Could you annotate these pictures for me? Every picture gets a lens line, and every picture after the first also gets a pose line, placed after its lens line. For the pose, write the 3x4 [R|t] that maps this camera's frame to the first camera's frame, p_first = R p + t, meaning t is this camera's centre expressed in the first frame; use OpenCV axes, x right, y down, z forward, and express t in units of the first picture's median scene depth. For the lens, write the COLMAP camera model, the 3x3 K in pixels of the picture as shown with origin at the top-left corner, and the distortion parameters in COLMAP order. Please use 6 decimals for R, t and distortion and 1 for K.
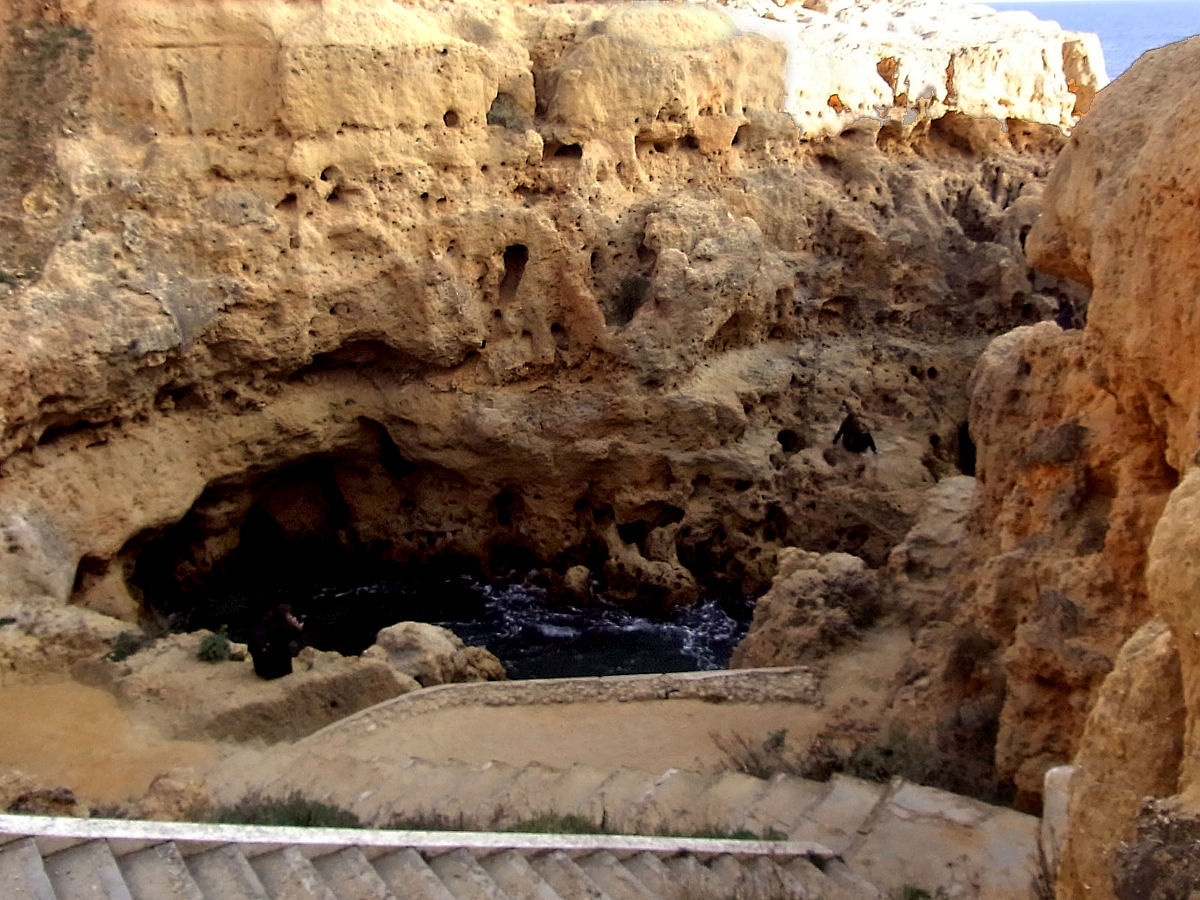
lens RADIAL K [[958.9, 0, 600.6], [0, 958.9, 443.1], [0, 0, 1]] dist [-0.091035, 0.010012]
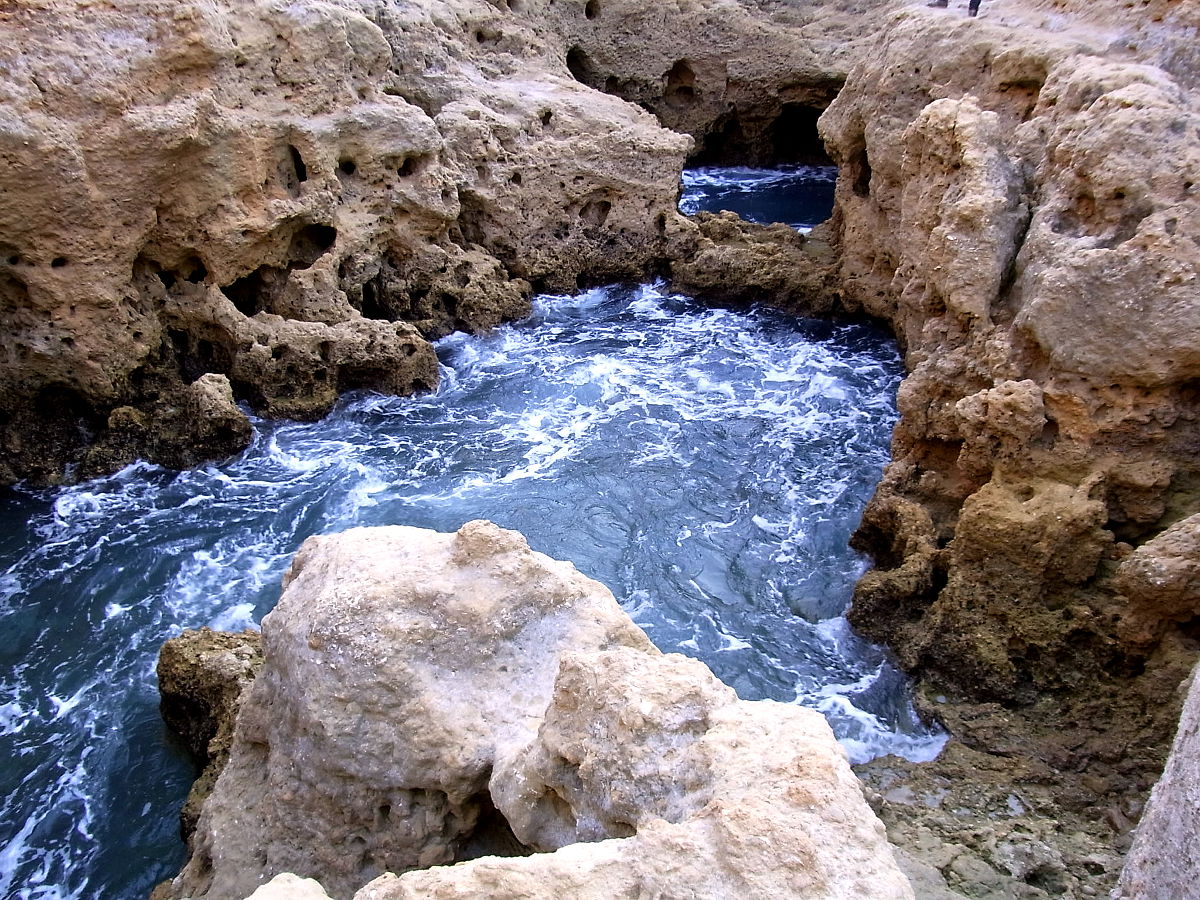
lens RADIAL K [[958.9, 0, 602.8], [0, 958.9, 452.5], [0, 0, 1]] dist [-0.091035, 0.010012]
pose [[0.725617, -0.344349, 0.595739, -0.112072], [0.212325, 0.935575, 0.282167, 0.046441], [-0.654522, -0.078255, 0.751982, 0.317791]]
